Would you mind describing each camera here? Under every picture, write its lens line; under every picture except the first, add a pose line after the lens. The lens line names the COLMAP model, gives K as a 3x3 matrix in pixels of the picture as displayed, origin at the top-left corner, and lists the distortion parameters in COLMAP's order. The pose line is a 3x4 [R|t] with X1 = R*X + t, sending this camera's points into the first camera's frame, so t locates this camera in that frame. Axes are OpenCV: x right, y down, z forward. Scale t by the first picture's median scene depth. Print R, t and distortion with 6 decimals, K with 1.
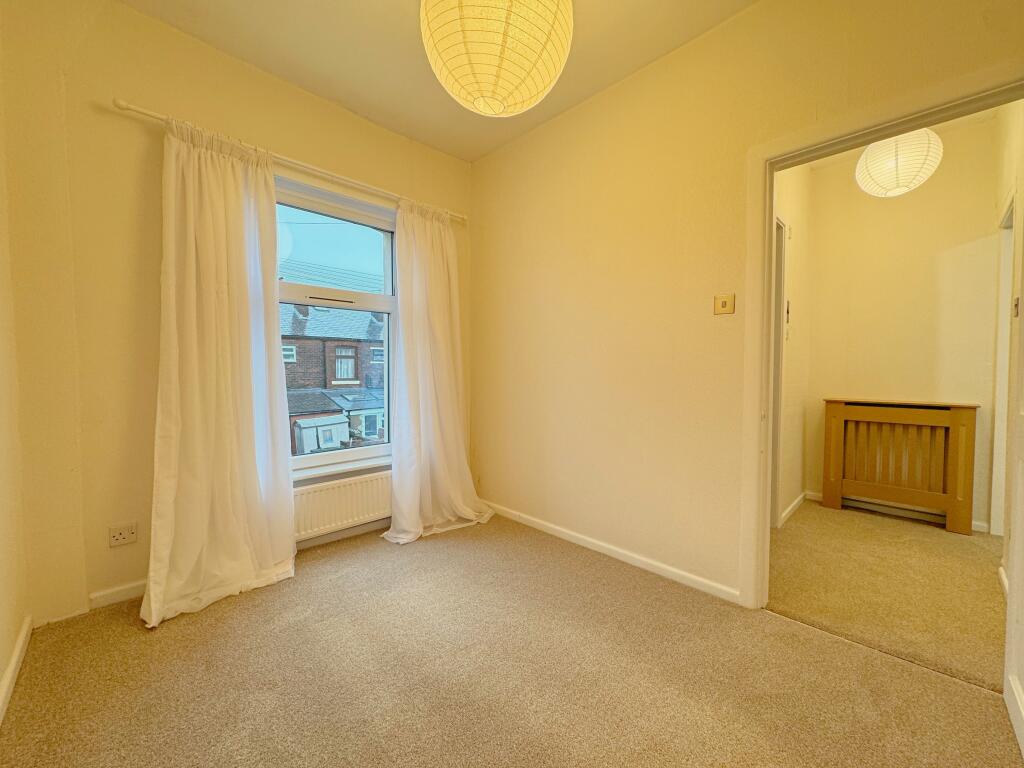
lens RADIAL K [[408.7, 0, 505.0], [0, 408.7, 384.1], [0, 0, 1]] dist [-0.003261, -0.000810]
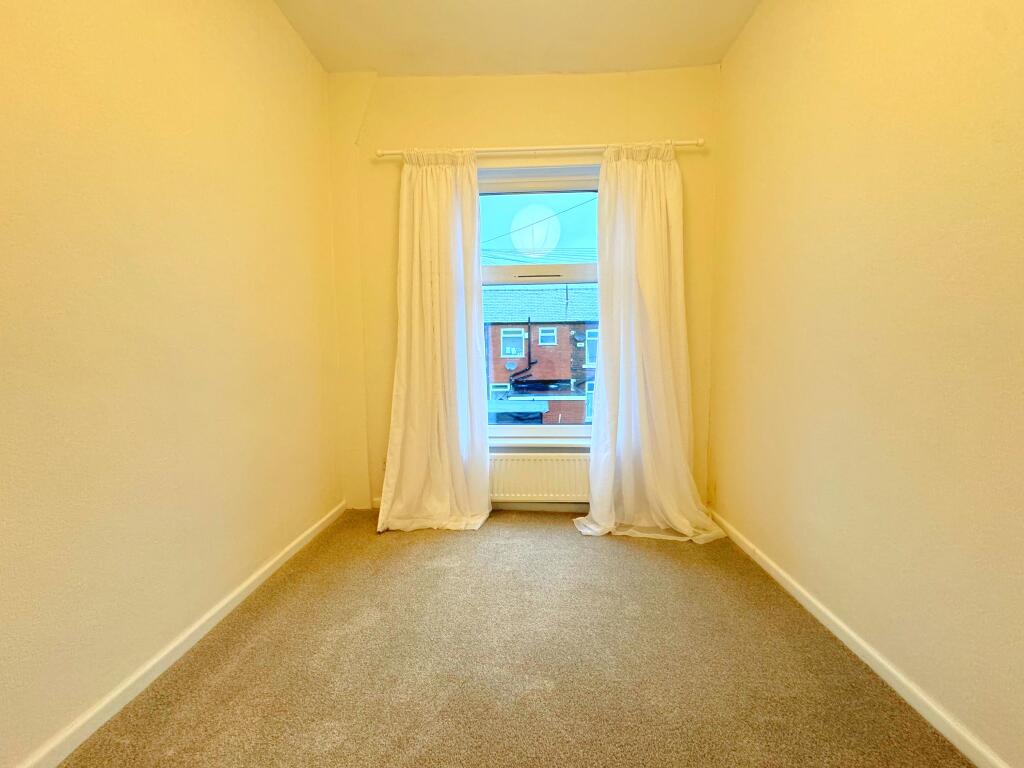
lens RADIAL K [[408.7, 0, 510.2], [0, 408.7, 382.8], [0, 0, 1]] dist [-0.003261, -0.000810]
pose [[0.678505, 0.049771, -0.732907, 0.276091], [-0.015959, 0.998465, 0.053031, 0.004526], [0.734422, -0.024285, 0.678258, 0.249972]]
